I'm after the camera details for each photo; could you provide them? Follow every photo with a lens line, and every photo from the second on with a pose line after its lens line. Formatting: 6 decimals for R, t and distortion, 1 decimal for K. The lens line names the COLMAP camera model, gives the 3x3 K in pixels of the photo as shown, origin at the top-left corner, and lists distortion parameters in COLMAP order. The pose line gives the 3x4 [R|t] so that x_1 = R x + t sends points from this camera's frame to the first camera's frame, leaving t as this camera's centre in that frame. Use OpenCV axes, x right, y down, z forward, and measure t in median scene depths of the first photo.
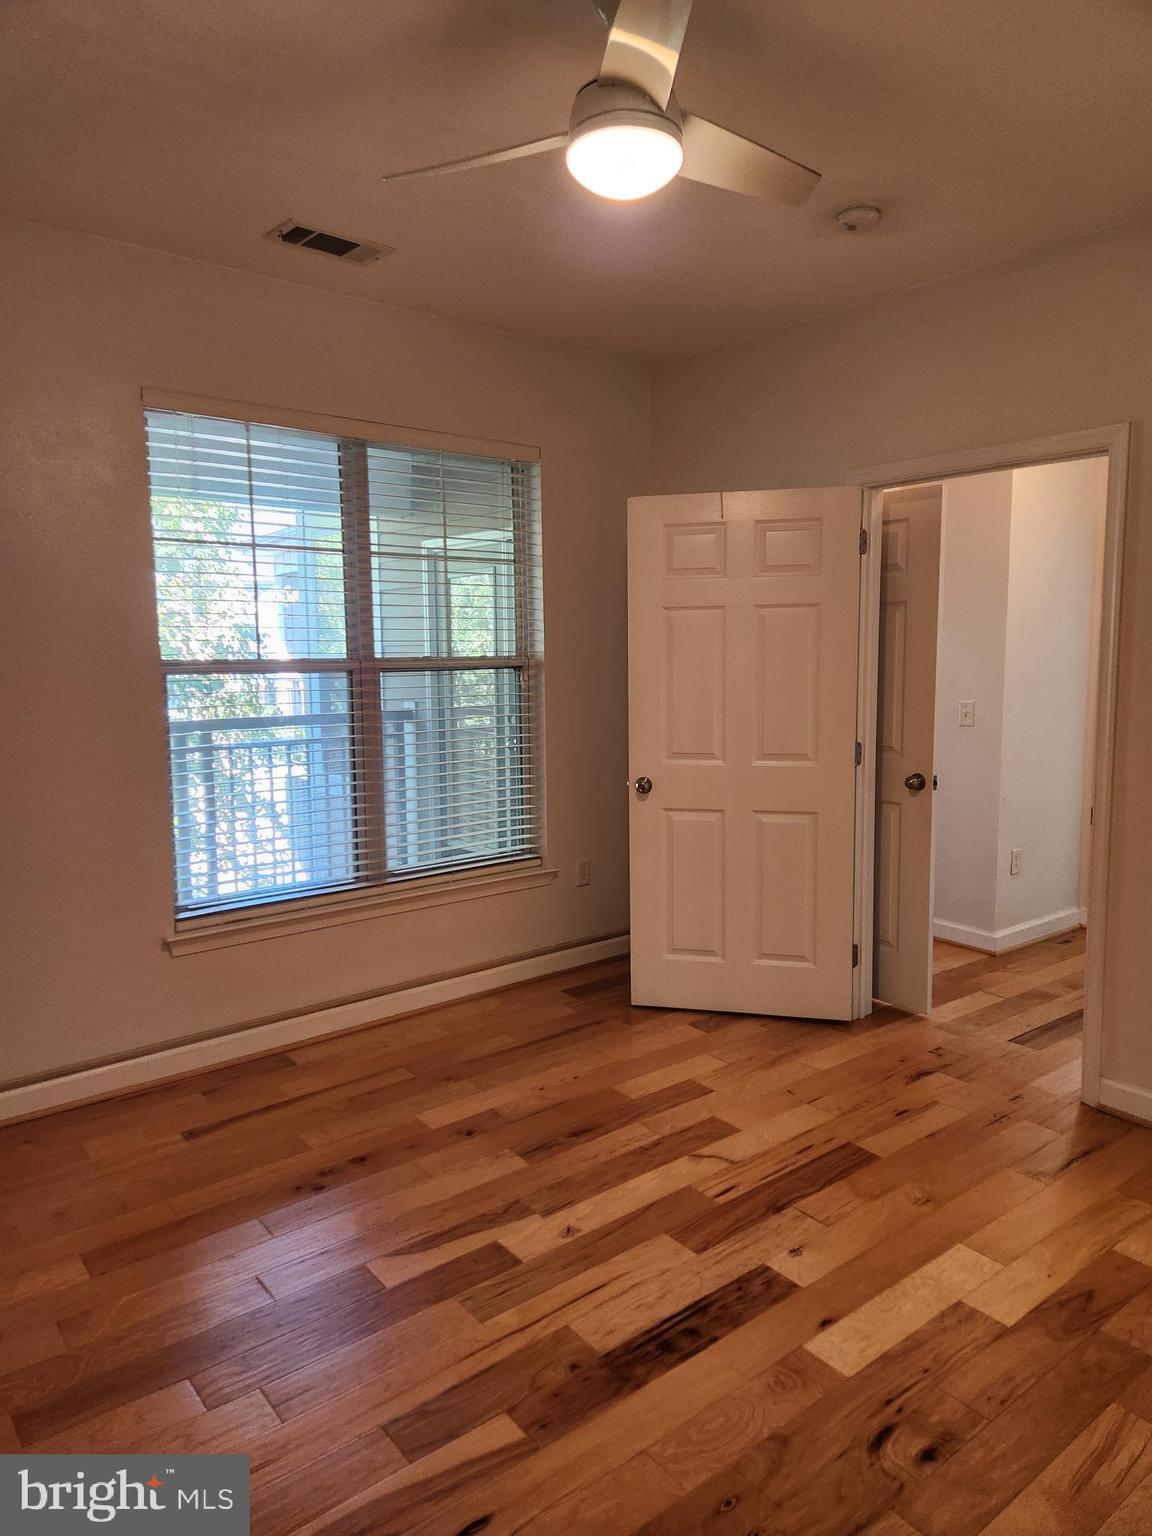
lens RADIAL K [[1017.5, 0, 573.9], [0, 1017.5, 775.6], [0, 0, 1]] dist [0.076466, -0.048225]
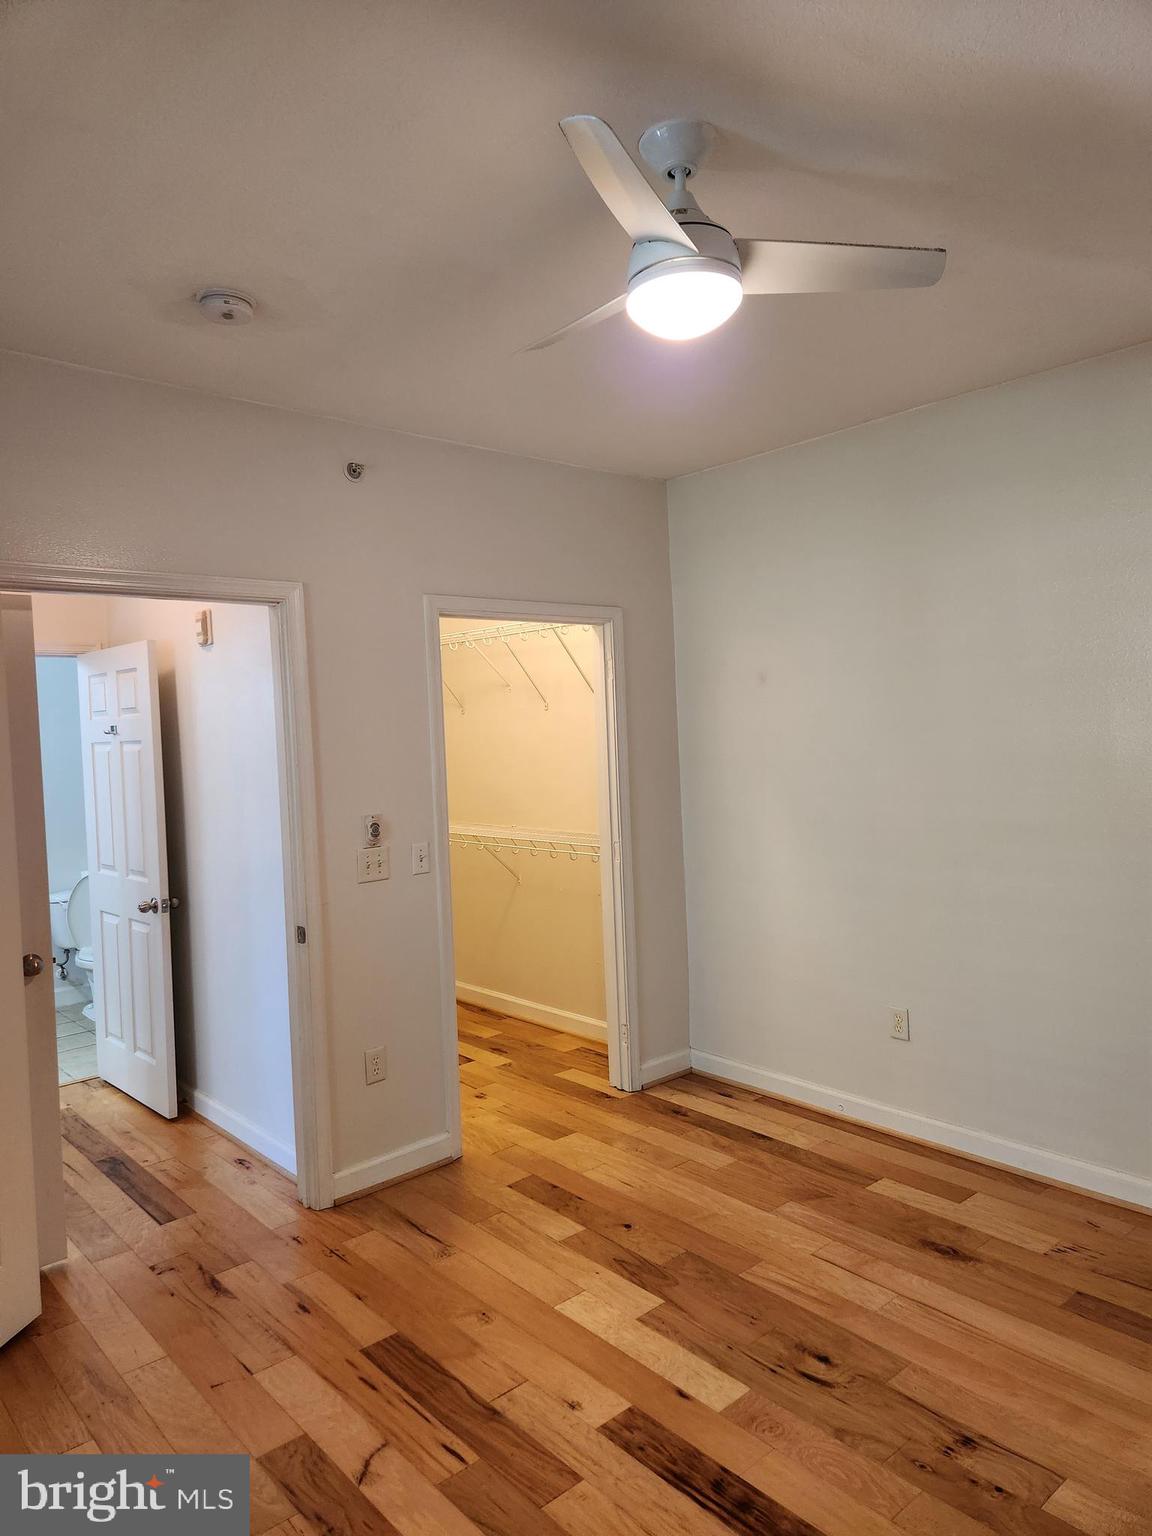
lens RADIAL K [[1038.4, 0, 576.0], [0, 1038.4, 768.0], [0, 0, 1]] dist [0.074530, -0.061375]
pose [[-0.050227, -0.032207, 0.998218, -0.725687], [0.167290, 0.985088, 0.040201, -0.157852], [-0.984628, 0.169011, -0.044090, 0.911430]]
